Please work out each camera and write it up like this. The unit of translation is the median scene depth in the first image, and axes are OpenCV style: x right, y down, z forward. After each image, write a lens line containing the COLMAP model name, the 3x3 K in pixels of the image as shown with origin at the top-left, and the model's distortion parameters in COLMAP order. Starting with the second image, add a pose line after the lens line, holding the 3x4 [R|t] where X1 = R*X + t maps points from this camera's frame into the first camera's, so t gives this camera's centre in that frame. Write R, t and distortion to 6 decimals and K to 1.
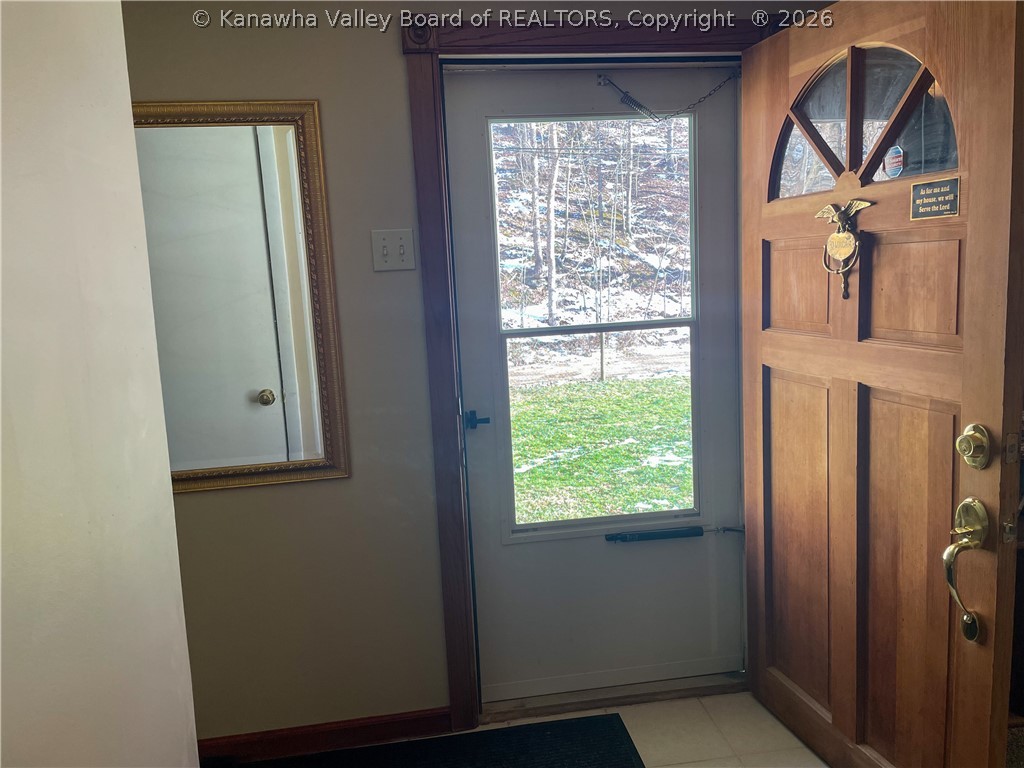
lens RADIAL K [[786.7, 0, 511.4], [0, 786.7, 381.2], [0, 0, 1]] dist [0.056048, 0.001379]
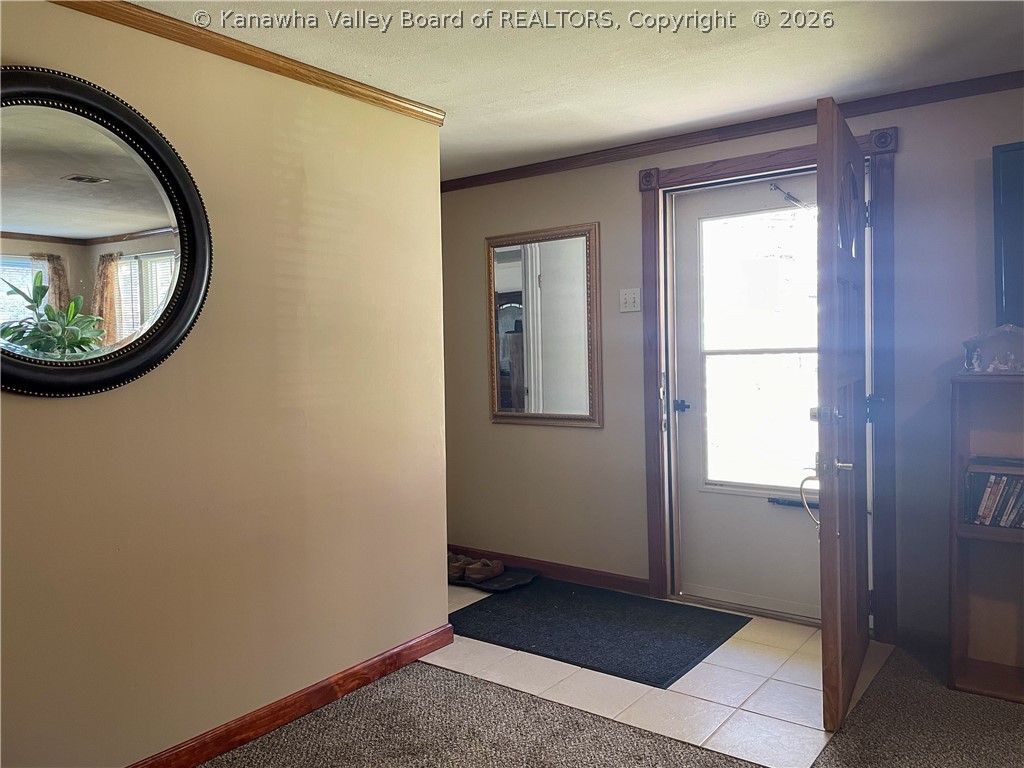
lens RADIAL K [[786.7, 0, 512.9], [0, 786.7, 383.8], [0, 0, 1]] dist [0.056048, 0.001379]
pose [[0.696754, 0.068420, -0.714040, 0.875002], [-0.110448, 0.993803, -0.012547, 0.064899], [0.708756, 0.087607, 0.699993, -0.371607]]
